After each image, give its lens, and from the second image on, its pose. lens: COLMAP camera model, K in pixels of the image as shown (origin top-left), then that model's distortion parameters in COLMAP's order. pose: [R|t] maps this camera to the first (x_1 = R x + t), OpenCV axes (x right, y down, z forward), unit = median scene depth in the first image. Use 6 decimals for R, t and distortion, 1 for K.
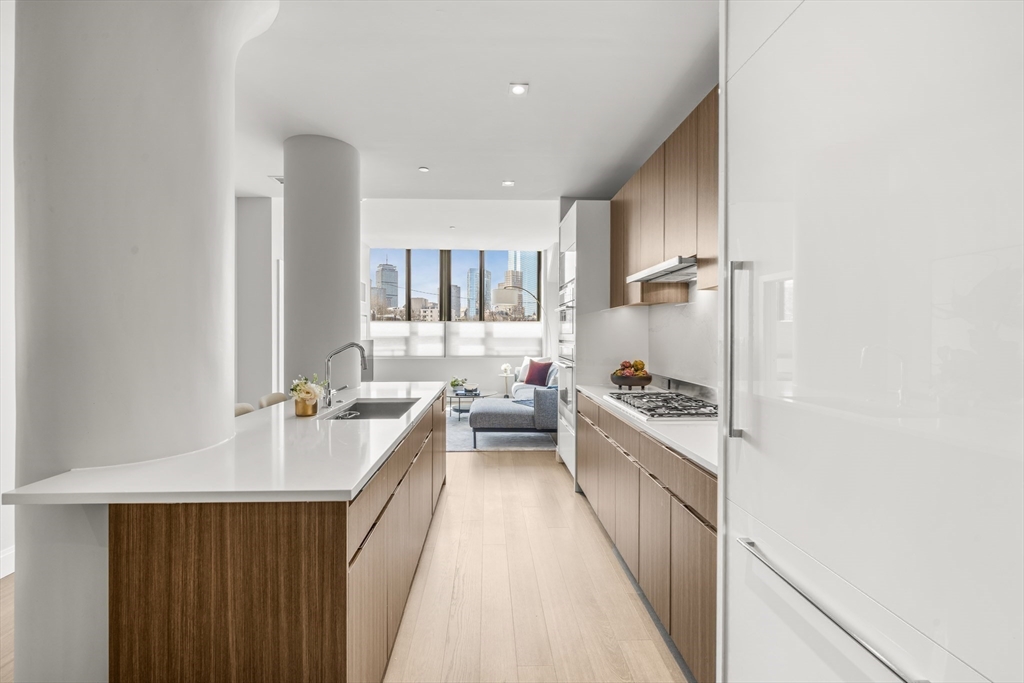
lens RADIAL K [[412.1, 0, 503.8], [0, 412.1, 346.9], [0, 0, 1]] dist [0.000844, -0.000036]
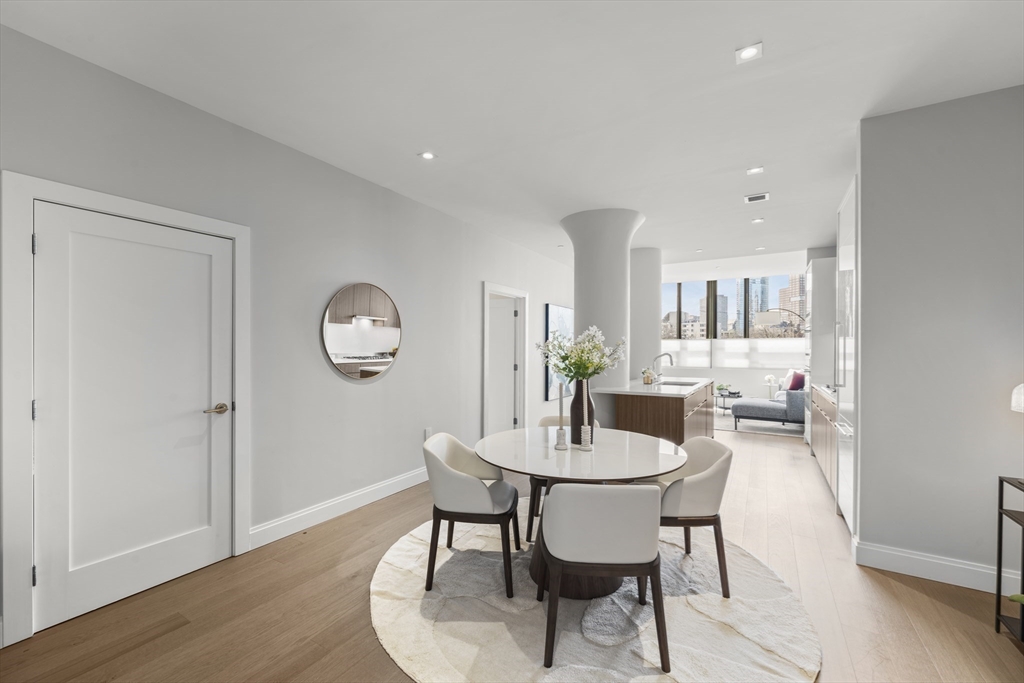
lens RADIAL K [[412.1, 0, 503.8], [0, 412.1, 346.9], [0, 0, 1]] dist [0.000844, -0.000036]
pose [[0.823842, -0.002972, -0.566812, 0.046421], [-0.018355, 0.999322, -0.031919, 0.012774], [0.566522, 0.036701, 0.823229, -0.380820]]
